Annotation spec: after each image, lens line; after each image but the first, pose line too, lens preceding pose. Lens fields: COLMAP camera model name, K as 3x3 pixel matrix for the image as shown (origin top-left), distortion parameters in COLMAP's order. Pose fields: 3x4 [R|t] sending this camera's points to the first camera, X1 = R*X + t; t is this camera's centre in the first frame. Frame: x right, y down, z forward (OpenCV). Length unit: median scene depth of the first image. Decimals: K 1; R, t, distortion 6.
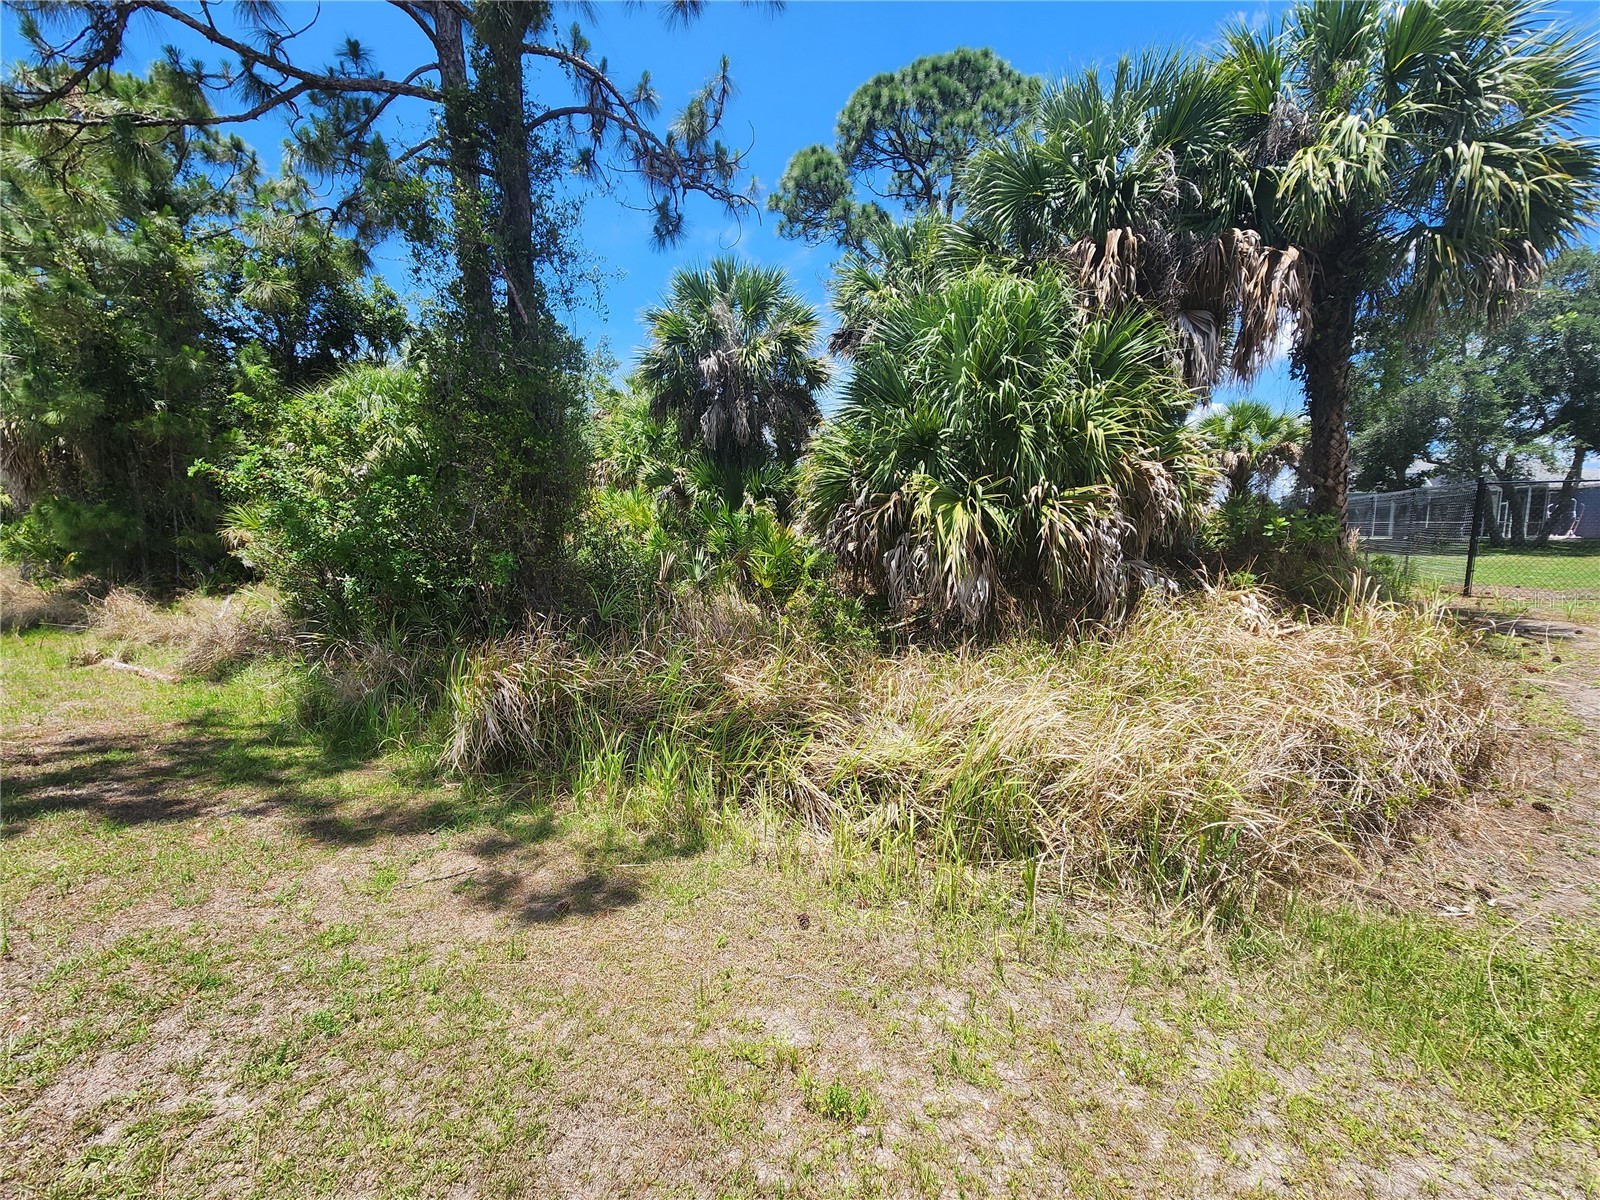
lens RADIAL K [[642.6, 0, 800.8], [0, 642.6, 600.6], [0, 0, 1]] dist [0.000170, -0.000535]
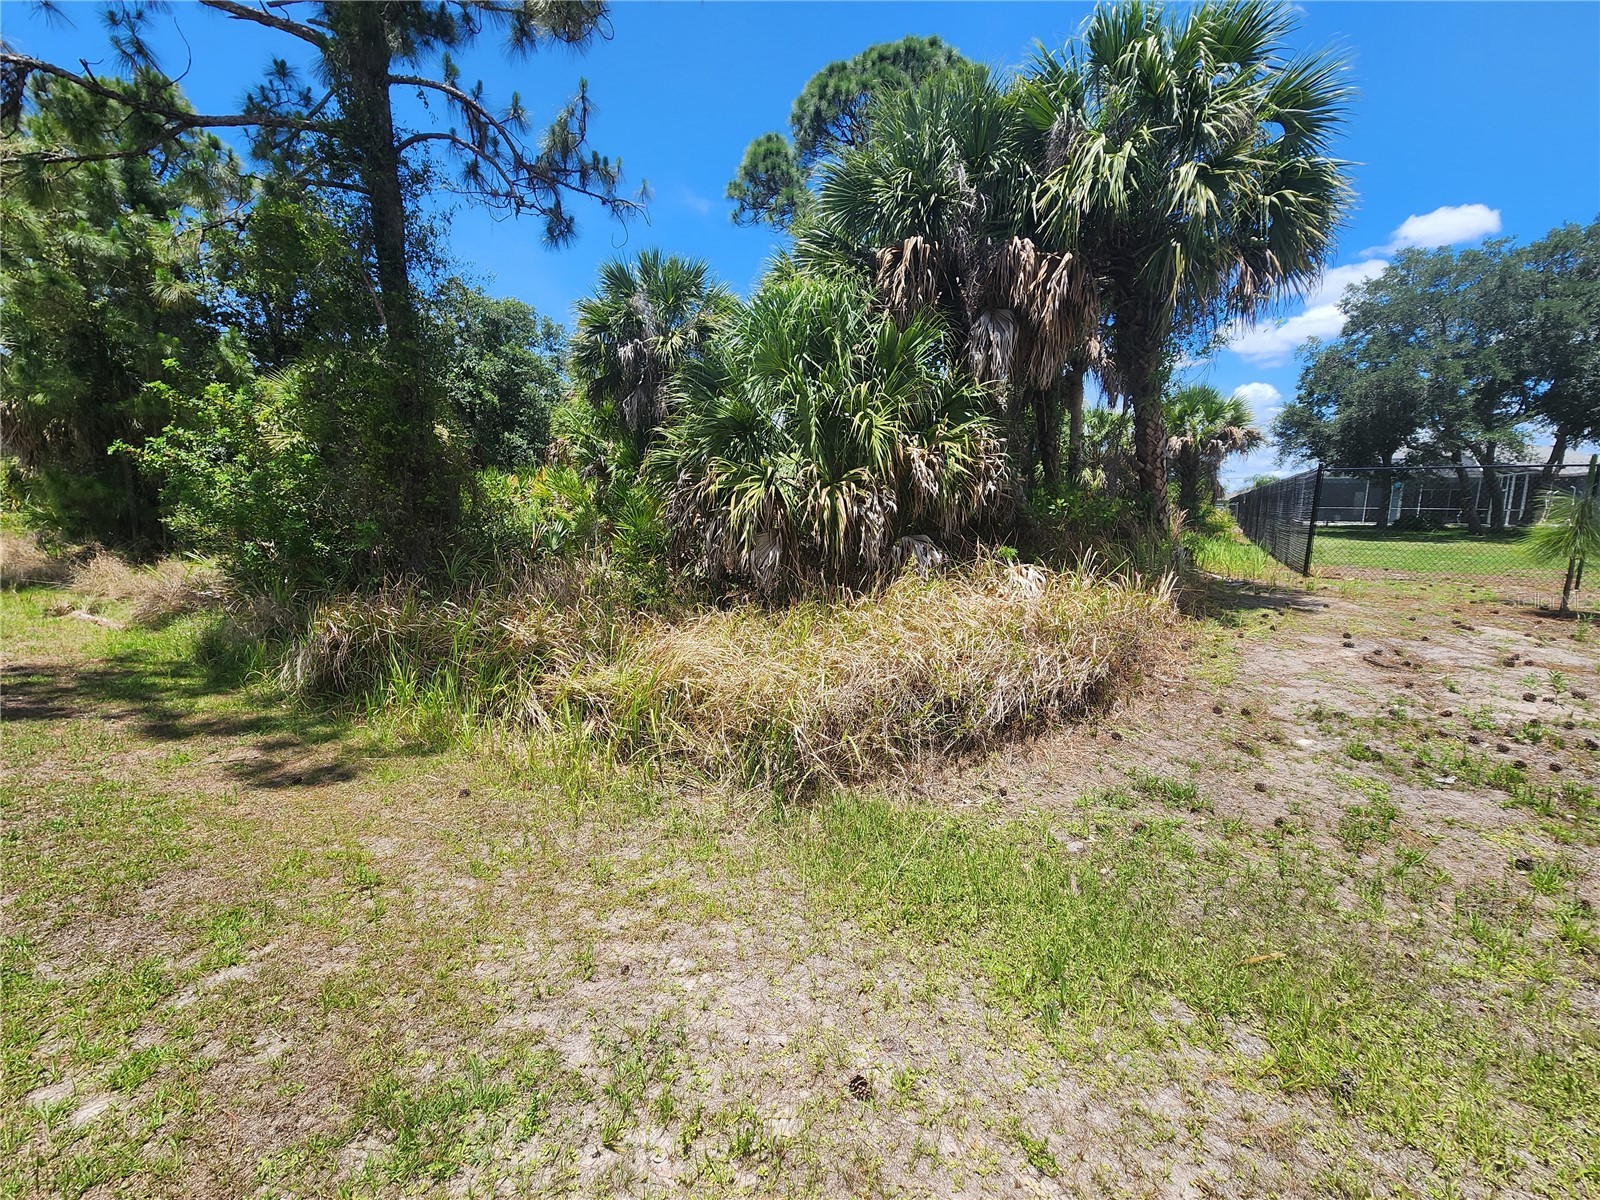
lens RADIAL K [[642.6, 0, 799.2], [0, 642.6, 598.8], [0, 0, 1]] dist [0.000170, -0.000535]
pose [[0.999181, 0.017049, -0.036692, 0.210885], [-0.016023, 0.999477, 0.028076, 0.012608], [0.037152, -0.027465, 0.998932, -0.084938]]
